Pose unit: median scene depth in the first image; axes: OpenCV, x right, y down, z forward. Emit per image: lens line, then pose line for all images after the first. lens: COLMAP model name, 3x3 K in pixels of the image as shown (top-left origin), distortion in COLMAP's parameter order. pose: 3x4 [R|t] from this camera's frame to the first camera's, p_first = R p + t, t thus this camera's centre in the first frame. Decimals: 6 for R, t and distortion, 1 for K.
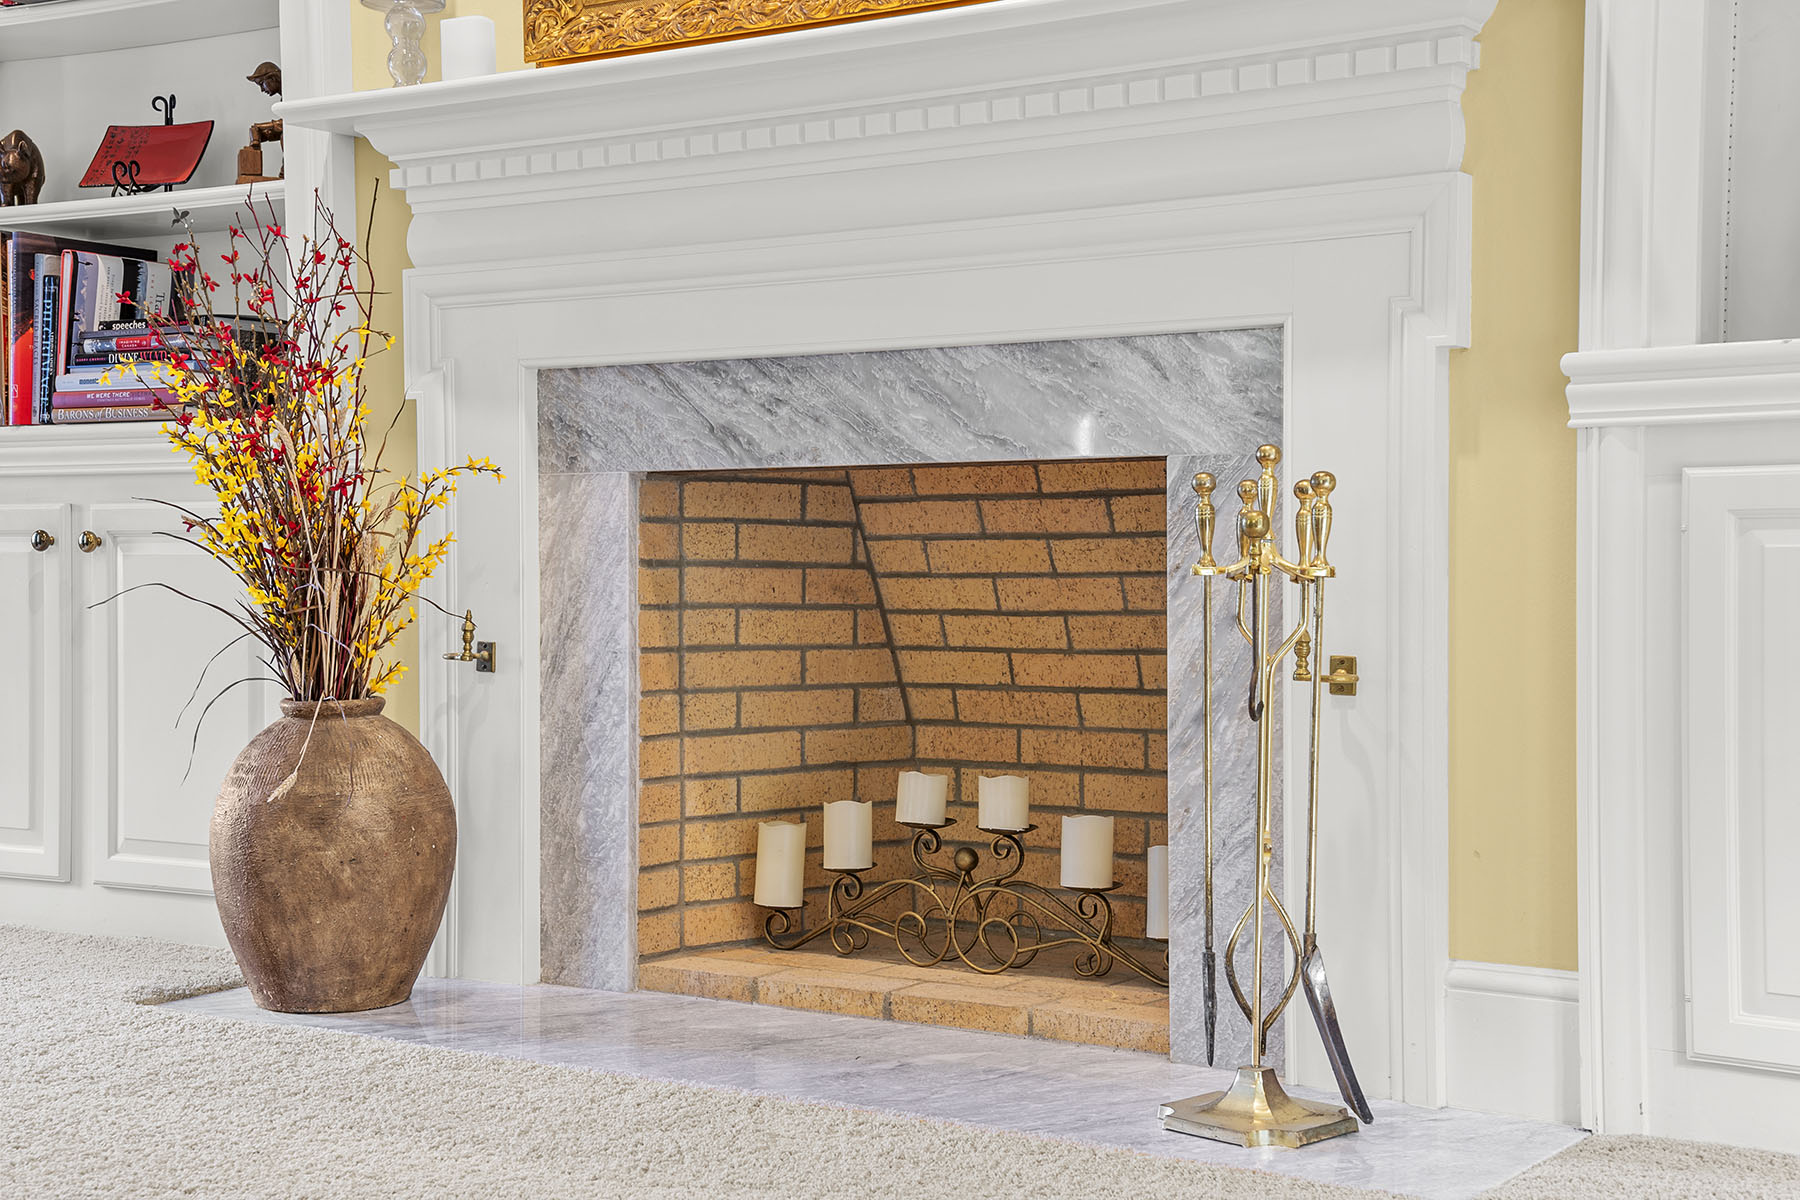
lens RADIAL K [[2432.2, 0, 902.5], [0, 2432.2, 605.3], [0, 0, 1]] dist [0.123632, 0.000000]
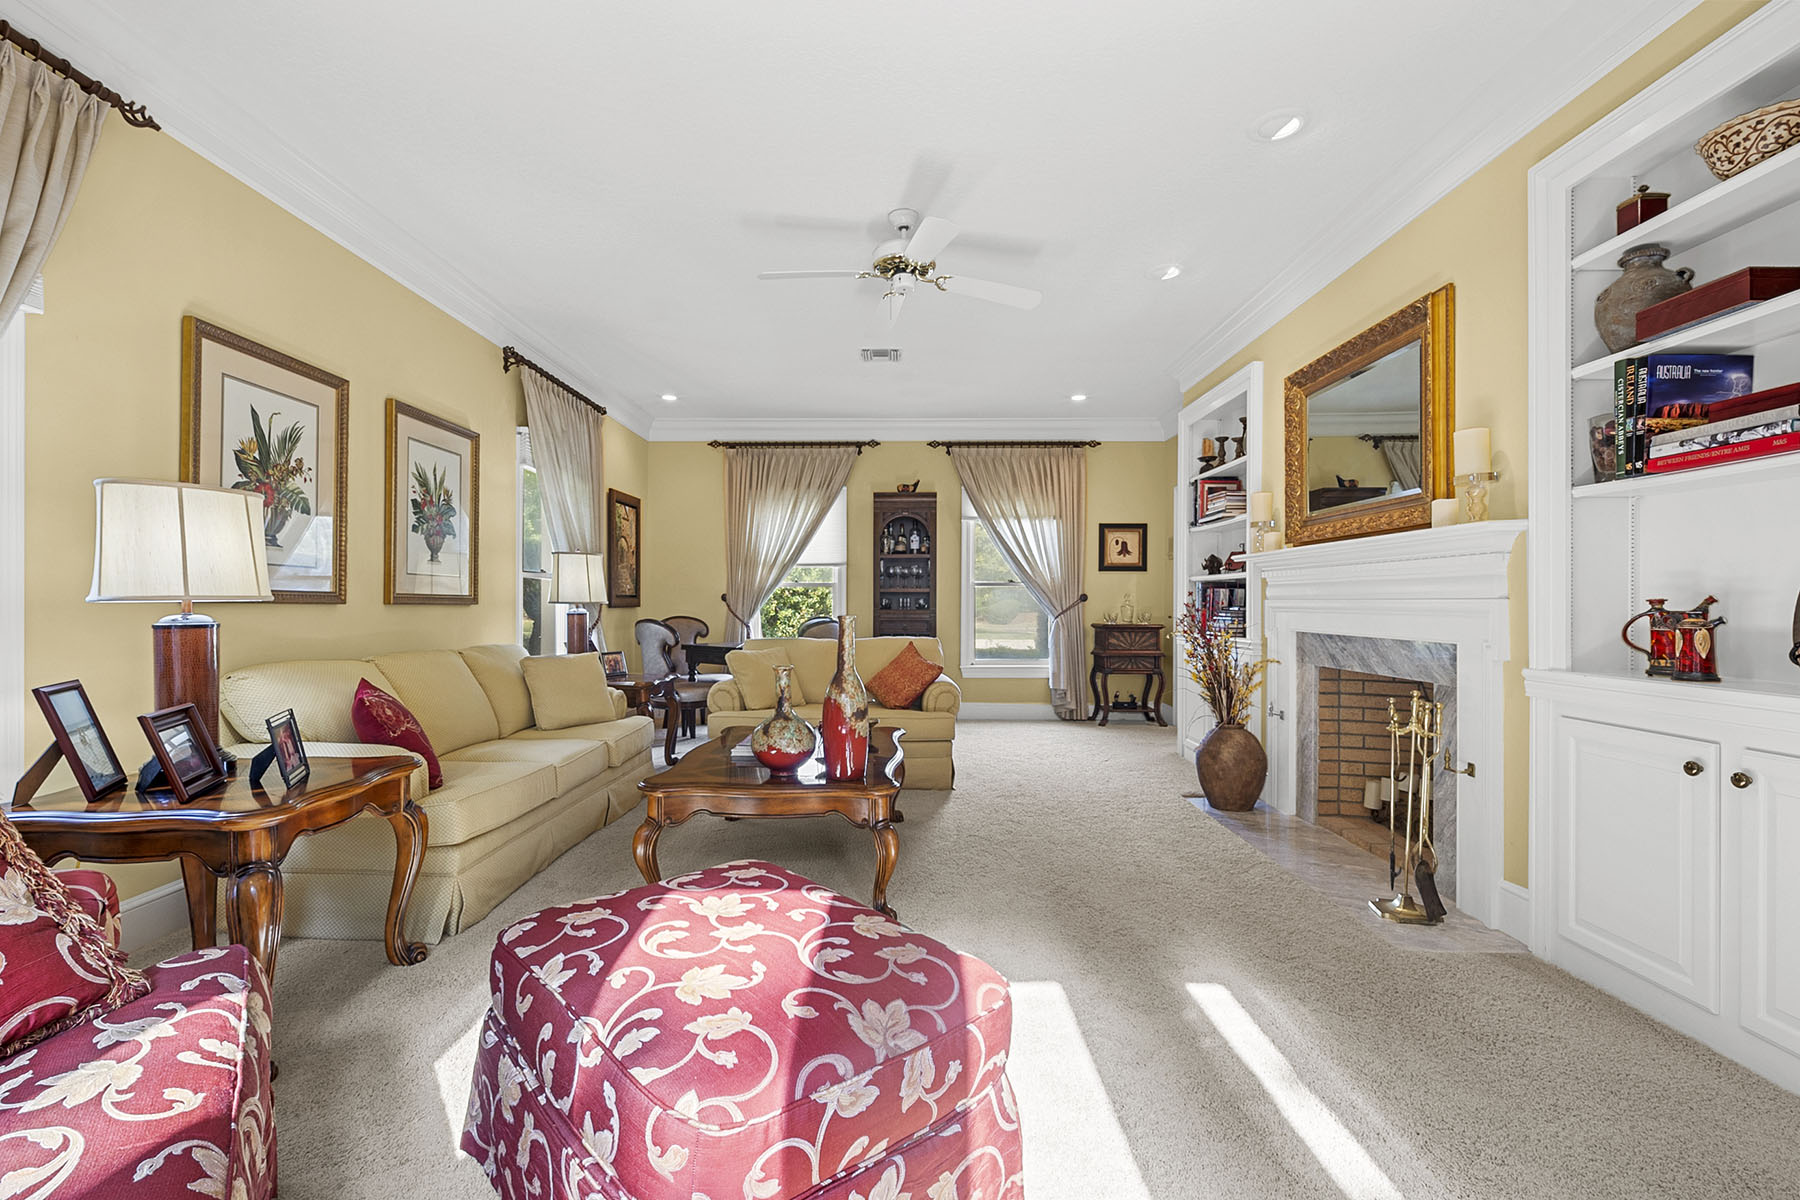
lens RADIAL K [[790.7, 0, 896.4], [0, 790.7, 598.4], [0, 0, 1]] dist [0.000062, -0.000022]
pose [[0.545535, -0.002361, -0.838084, 0.462395], [-0.022176, 0.999605, -0.017251, -0.111277], [0.837794, 0.027996, 0.545268, -0.054329]]
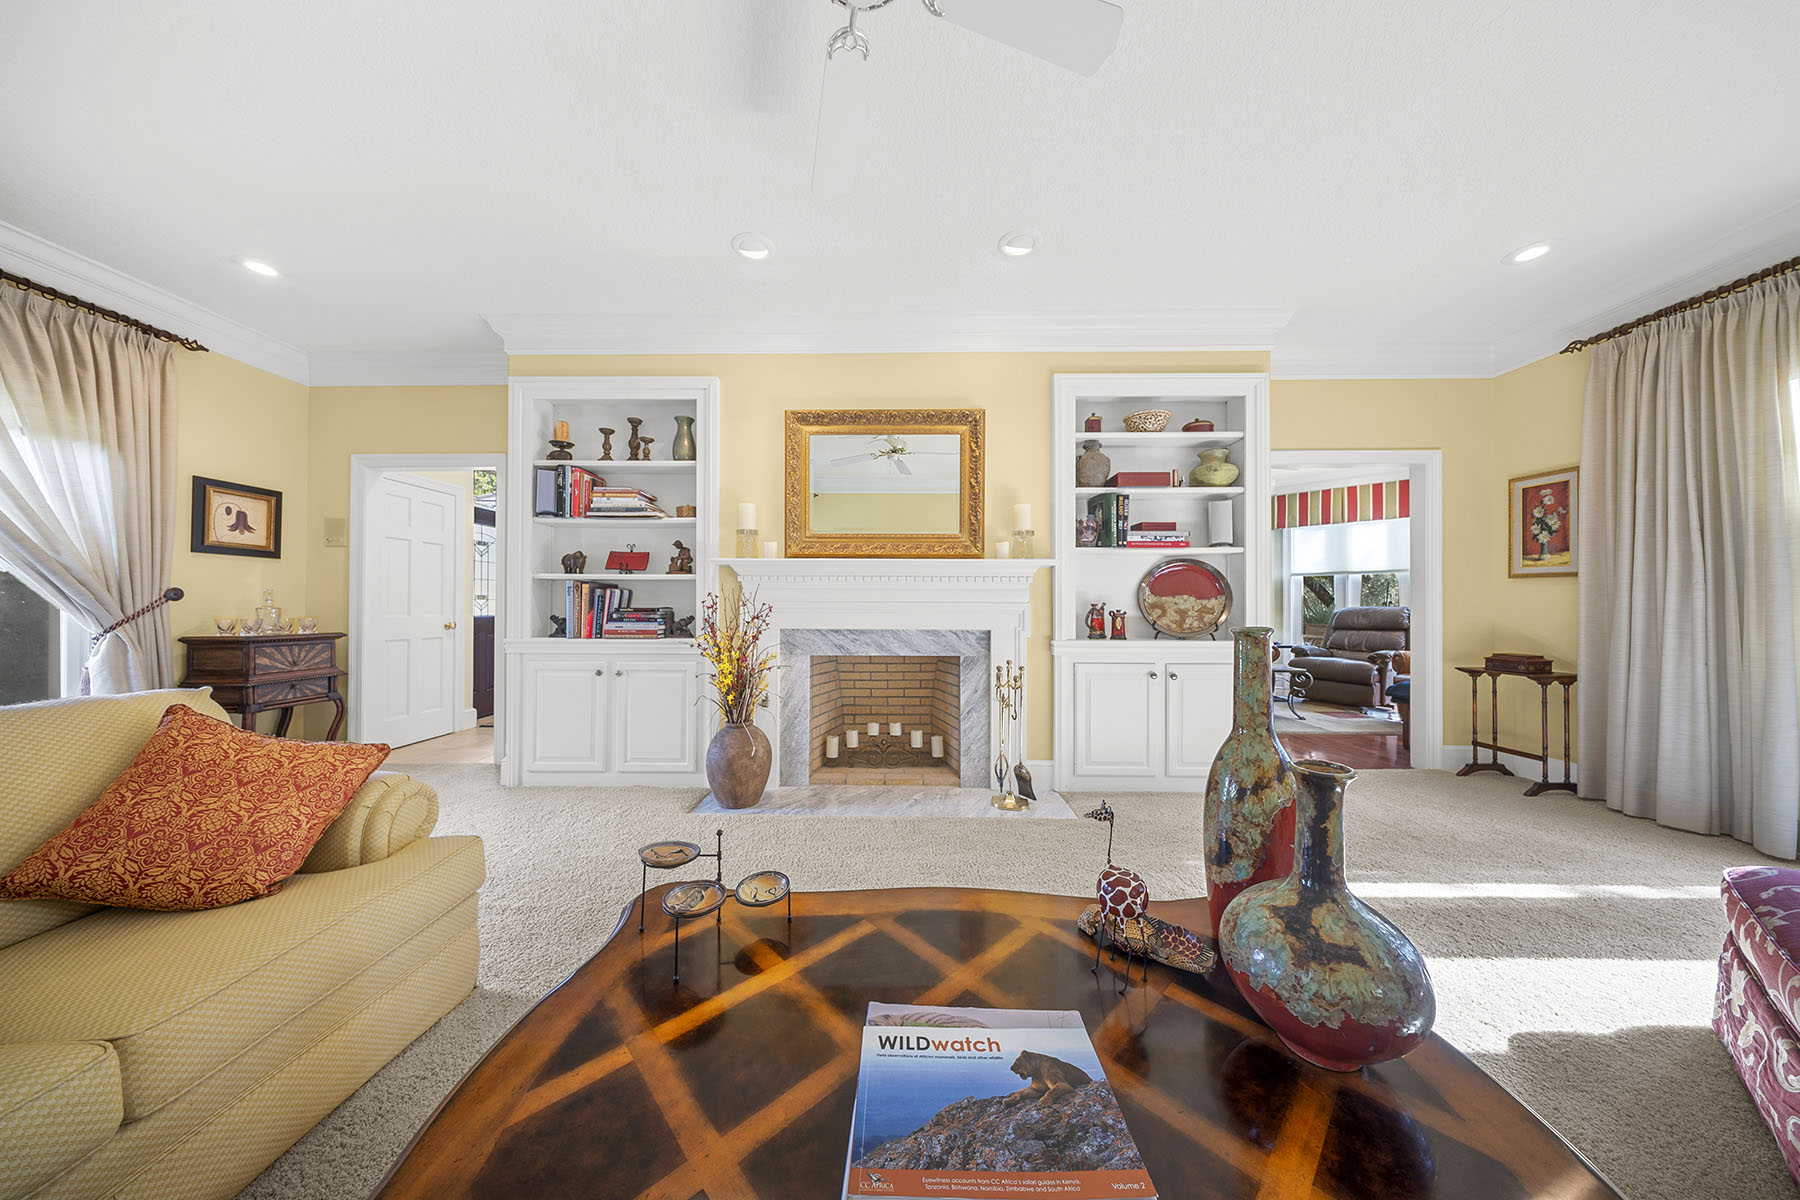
lens RADIAL K [[531.8, 0, 891.6], [0, 531.8, 598.2], [0, 0, 1]] dist [-0.000596, -0.000357]
pose [[0.847712, 0.011114, 0.530341, -0.451086], [0.008616, 0.999360, -0.034715, -0.114674], [-0.530388, 0.033998, 0.847073, 0.175386]]
